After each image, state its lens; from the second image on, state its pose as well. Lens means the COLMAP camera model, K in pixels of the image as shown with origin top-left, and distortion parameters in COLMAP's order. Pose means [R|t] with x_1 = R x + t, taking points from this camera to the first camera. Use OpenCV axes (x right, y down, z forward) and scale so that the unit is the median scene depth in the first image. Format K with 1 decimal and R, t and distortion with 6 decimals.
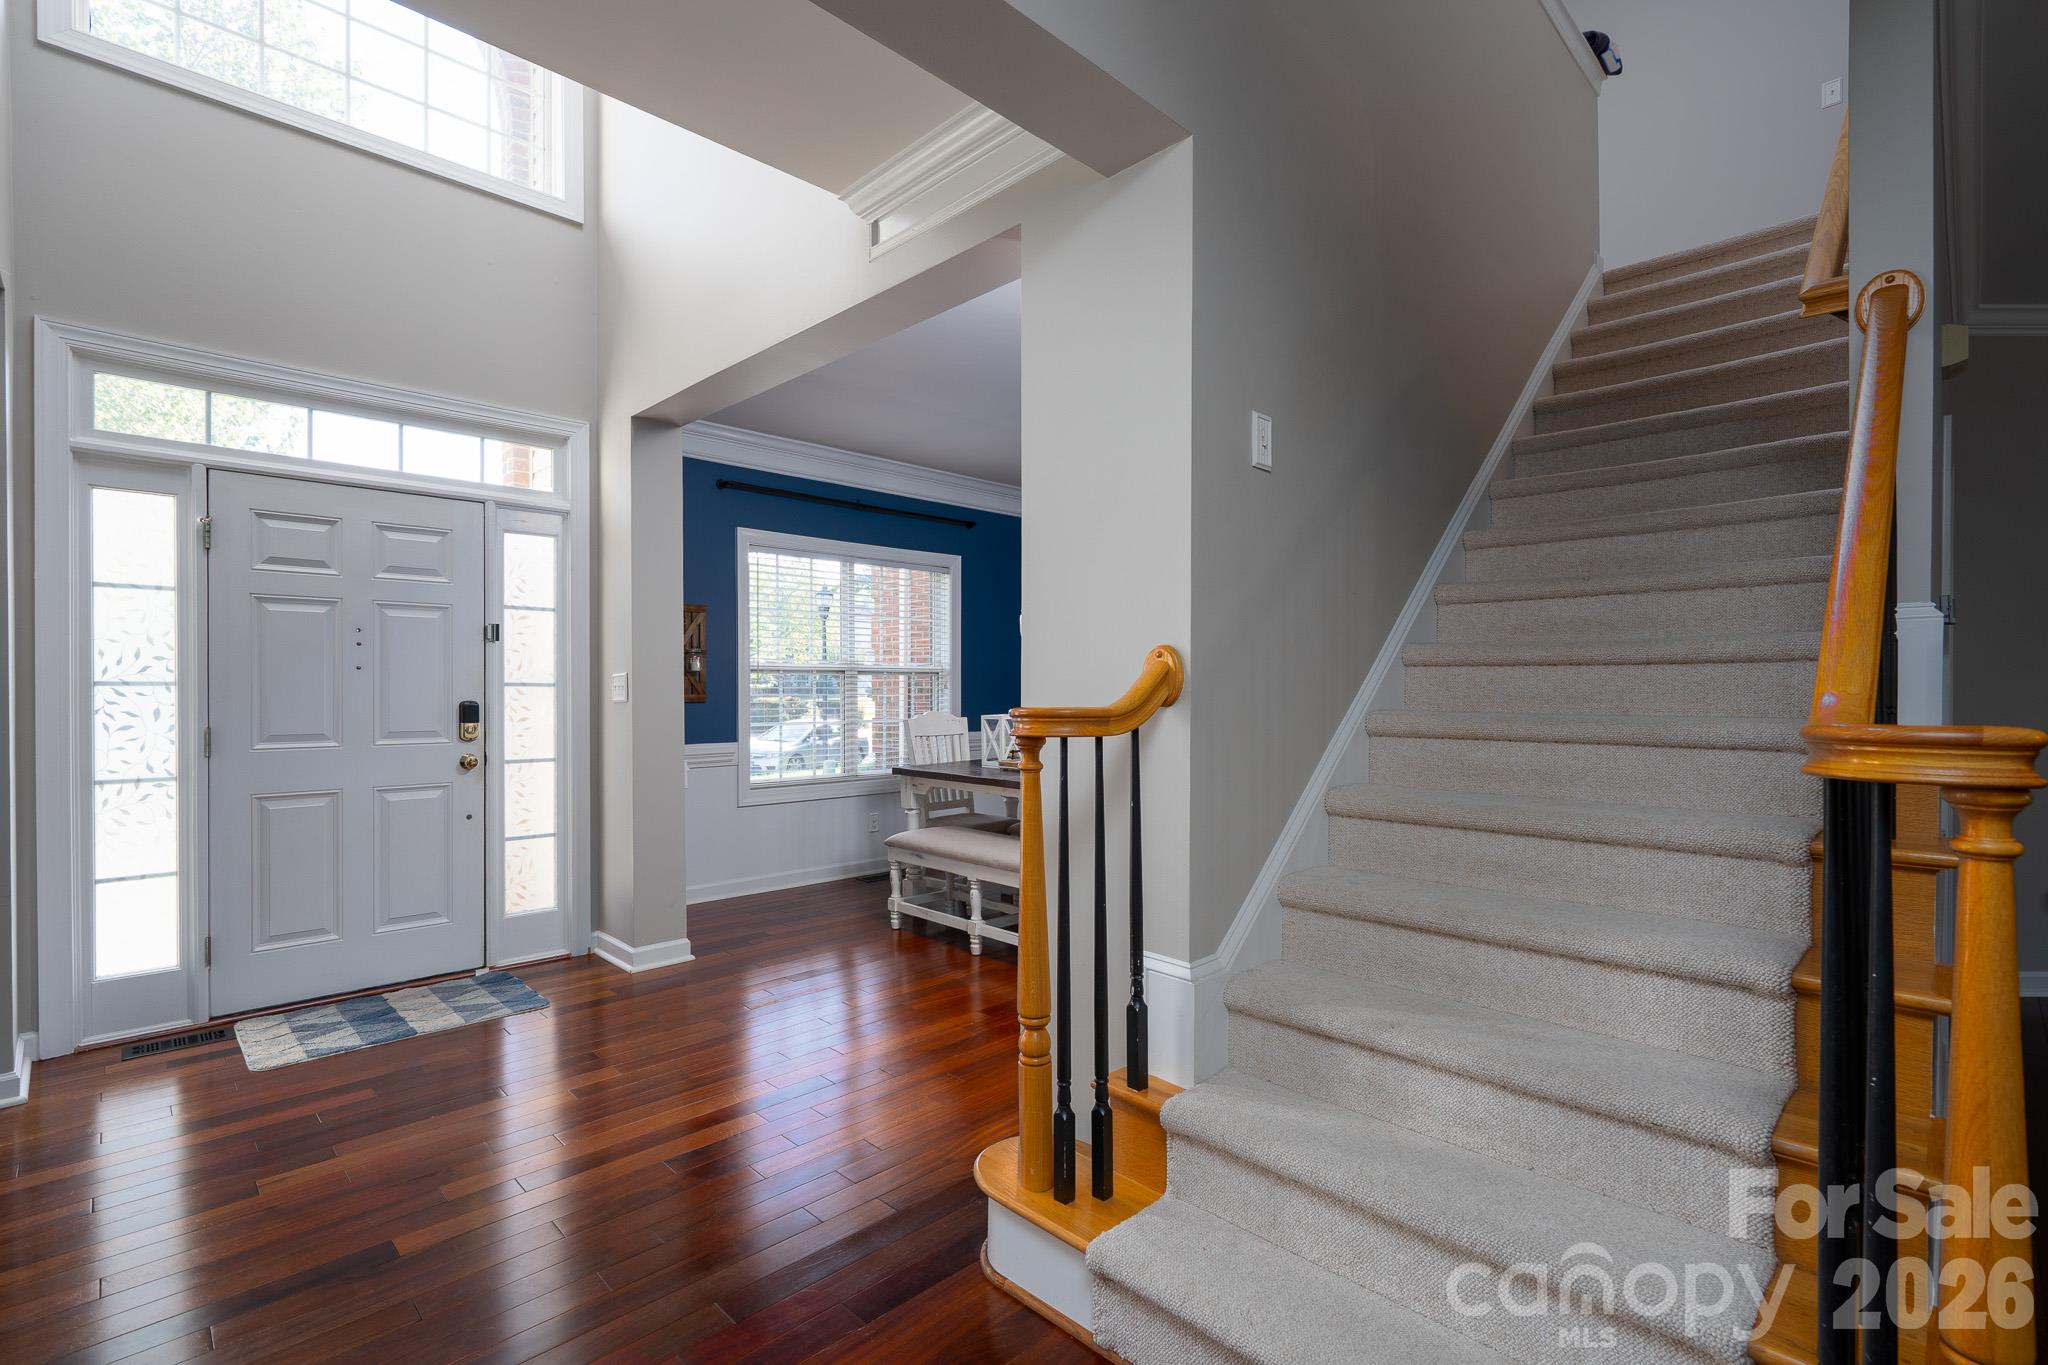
lens RADIAL K [[954.3, 0, 1017.4], [0, 954.3, 697.0], [0, 0, 1]] dist [-0.002756, 0.001061]
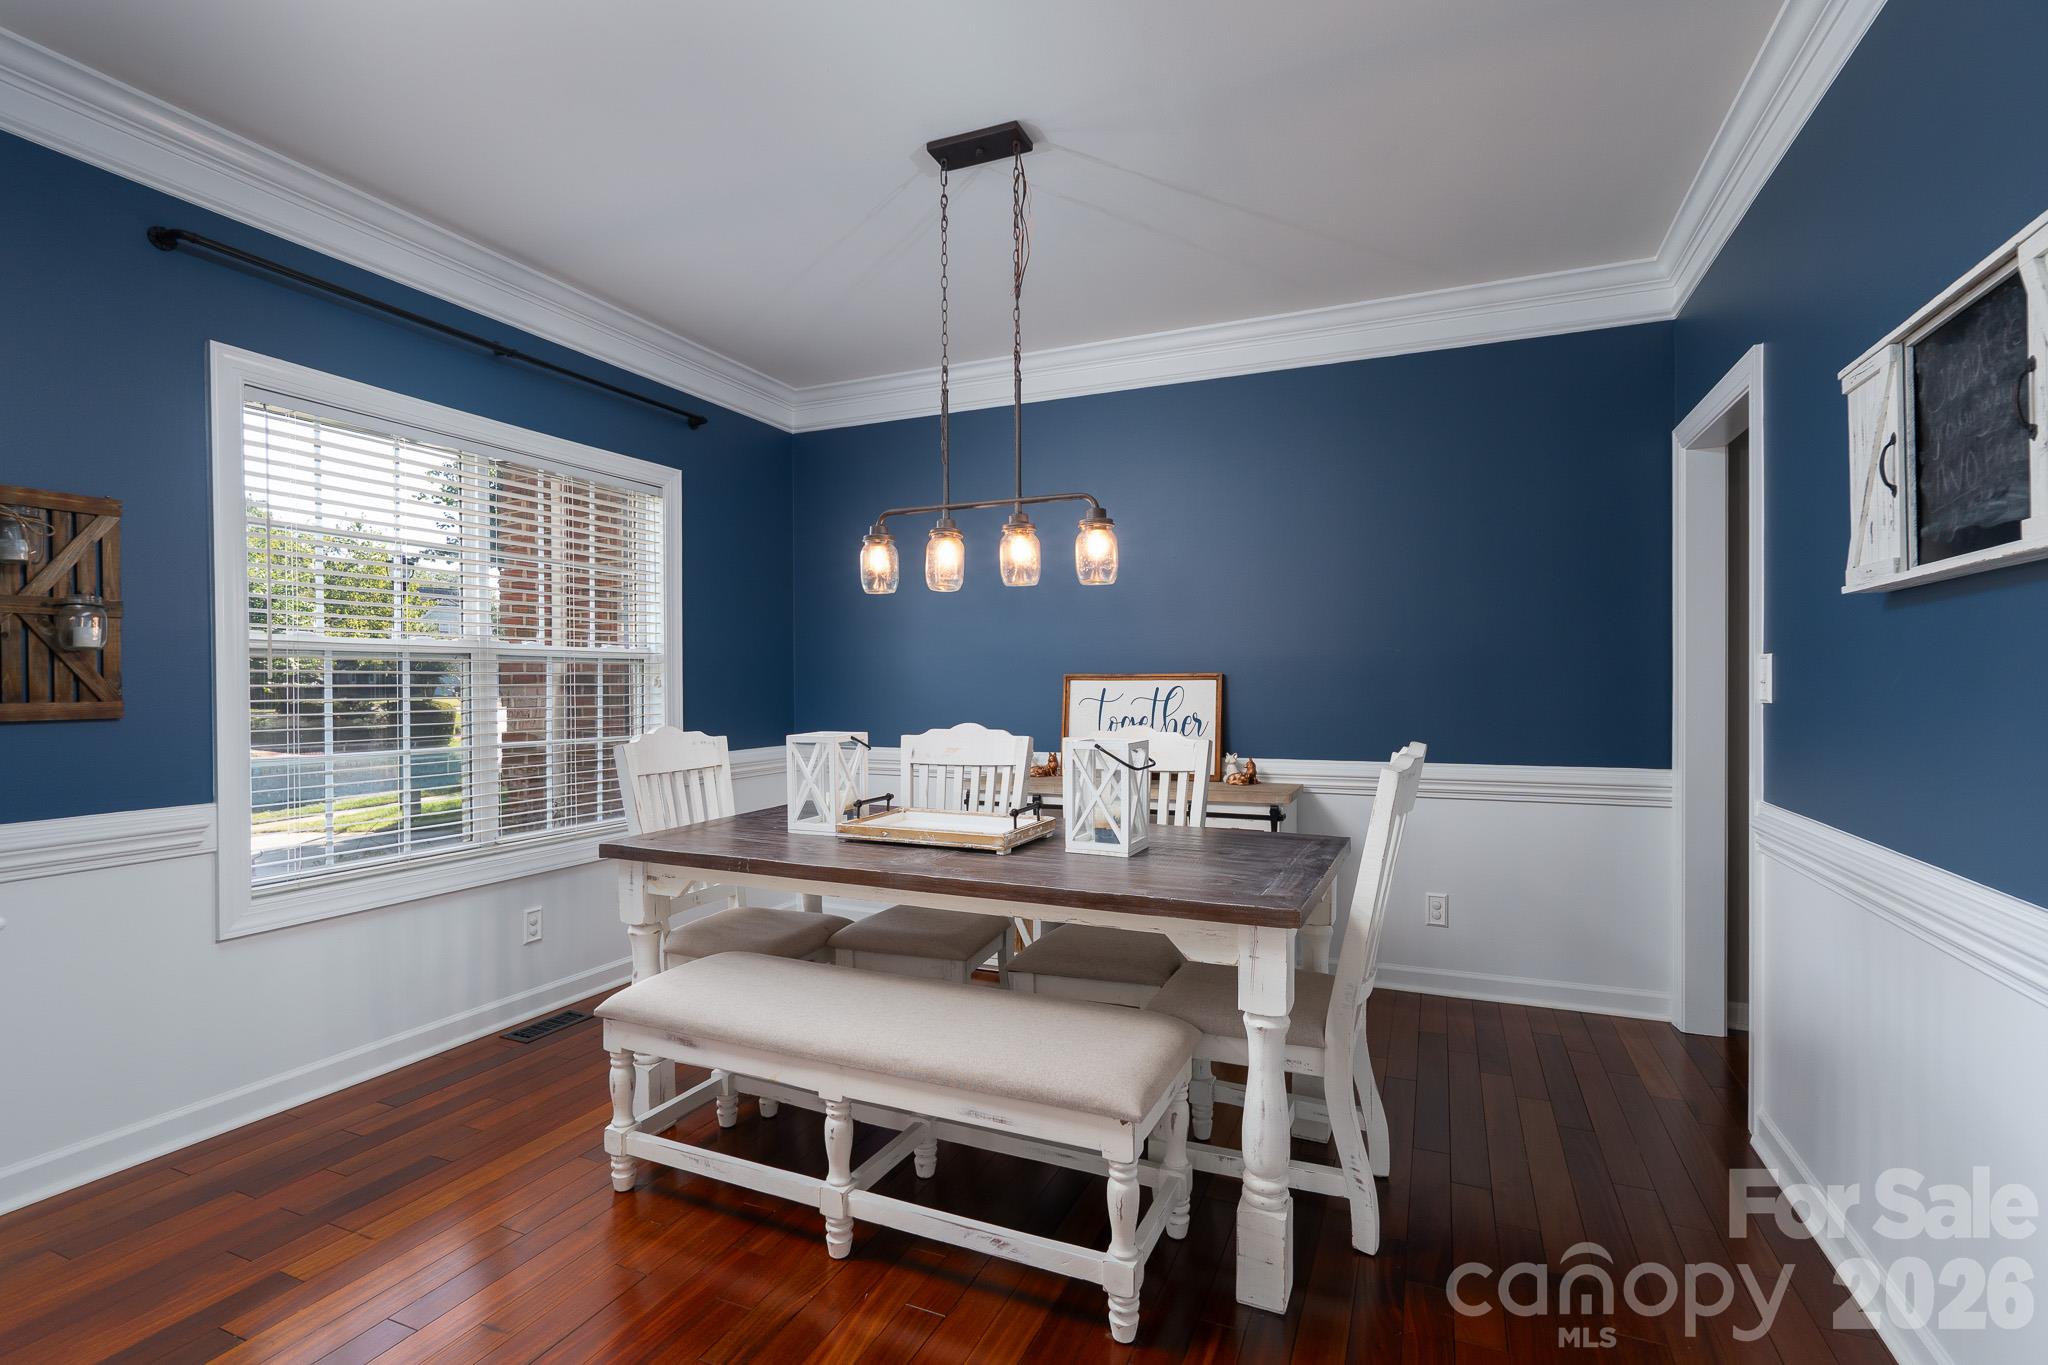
lens RADIAL K [[927.8, 0, 1040.8], [0, 927.8, 684.0], [0, 0, 1]] dist [0.000094, 0.000500]
pose [[0.919360, -0.007269, 0.393350, -0.100658], [0.010885, 0.999917, -0.006964, -0.002642], [-0.393267, 0.010684, 0.919362, 0.430507]]
